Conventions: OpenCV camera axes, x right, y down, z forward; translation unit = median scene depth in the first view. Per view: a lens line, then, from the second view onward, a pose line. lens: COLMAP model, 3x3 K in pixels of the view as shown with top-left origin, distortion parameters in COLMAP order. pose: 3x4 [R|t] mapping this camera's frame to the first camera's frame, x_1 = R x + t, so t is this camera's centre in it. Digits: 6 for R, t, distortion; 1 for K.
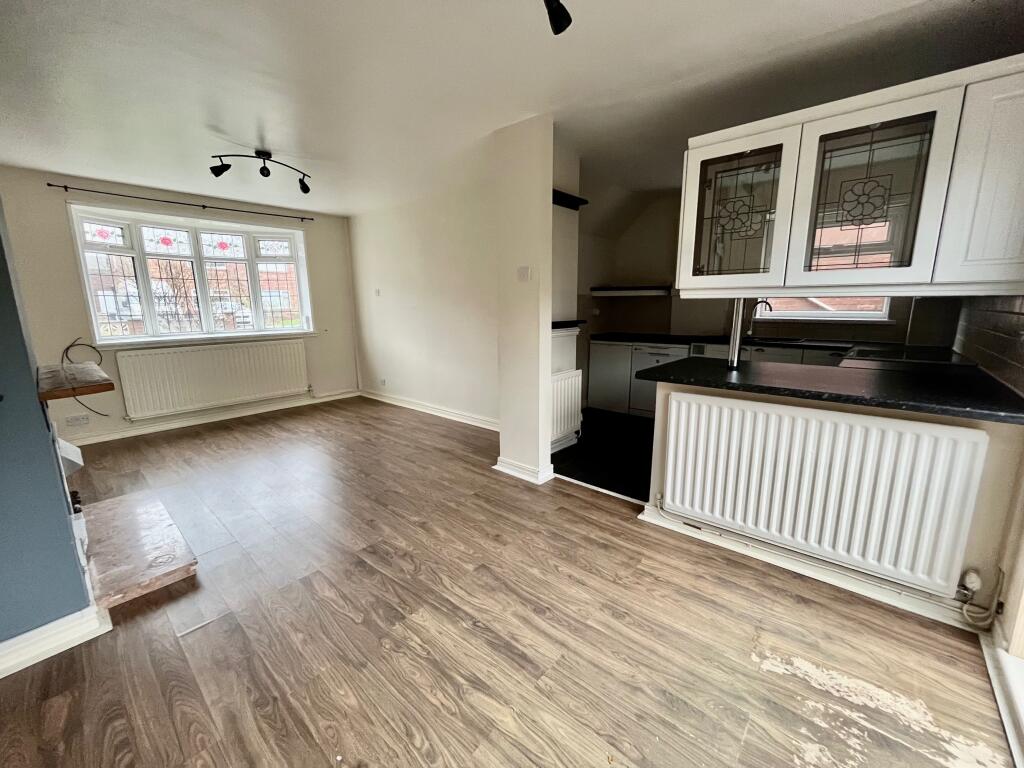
lens RADIAL K [[411.3, 0, 511.1], [0, 411.3, 382.1], [0, 0, 1]] dist [-0.001005, 0.000011]
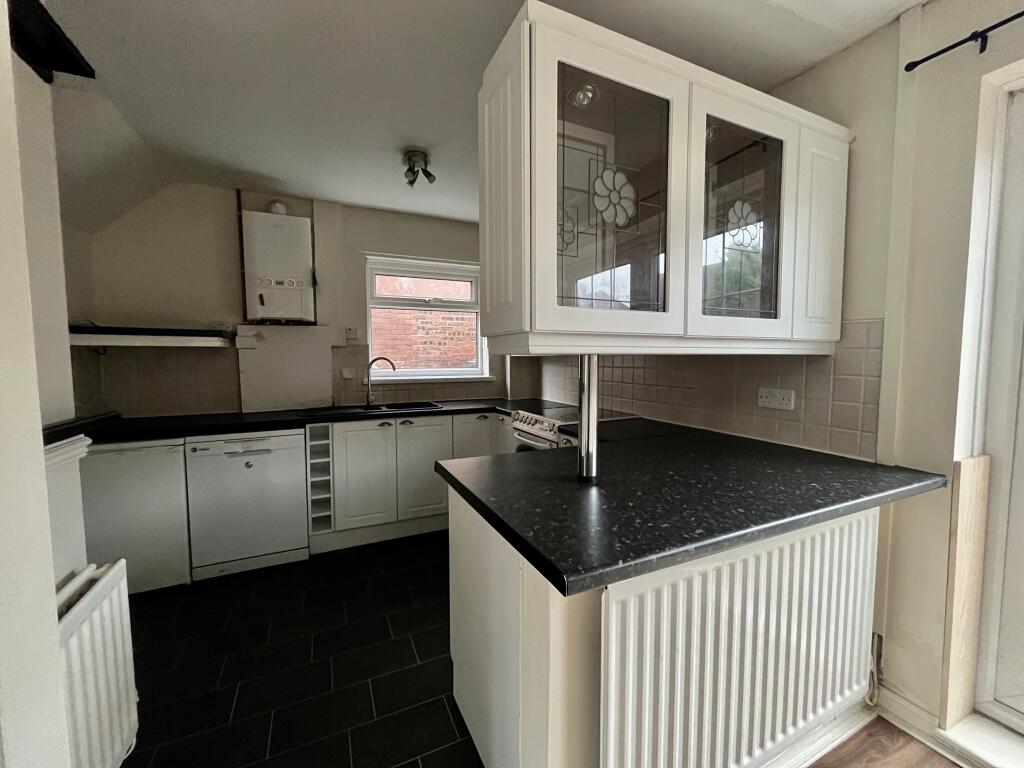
lens RADIAL K [[411.3, 0, 511.1], [0, 411.3, 382.1], [0, 0, 1]] dist [-0.001005, 0.000011]
pose [[0.401060, -0.051513, 0.914602, 0.000508], [0.172177, 0.984862, -0.020031, -0.097679], [-0.899725, 0.165507, 0.403858, 0.489603]]
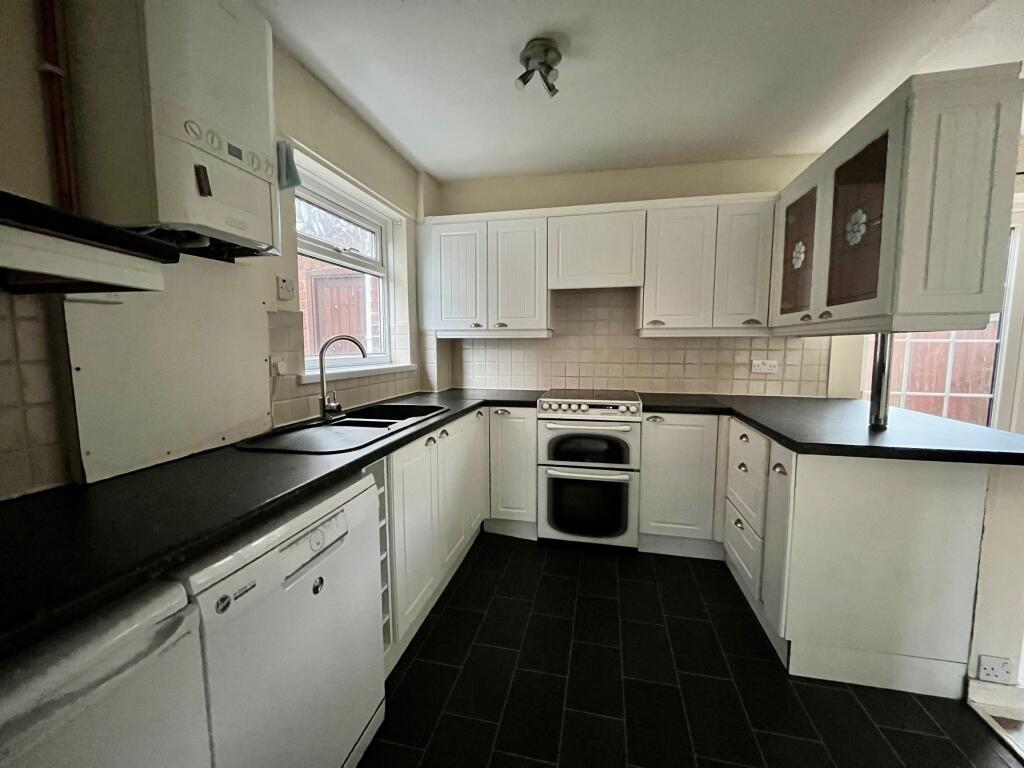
lens RADIAL K [[411.3, 0, 511.1], [0, 411.3, 382.1], [0, 0, 1]] dist [-0.001005, 0.000011]
pose [[-0.474728, -0.074500, 0.876974, 0.123573], [0.166873, 0.970719, 0.172797, -0.201045], [-0.864168, 0.228374, -0.448395, 1.081728]]
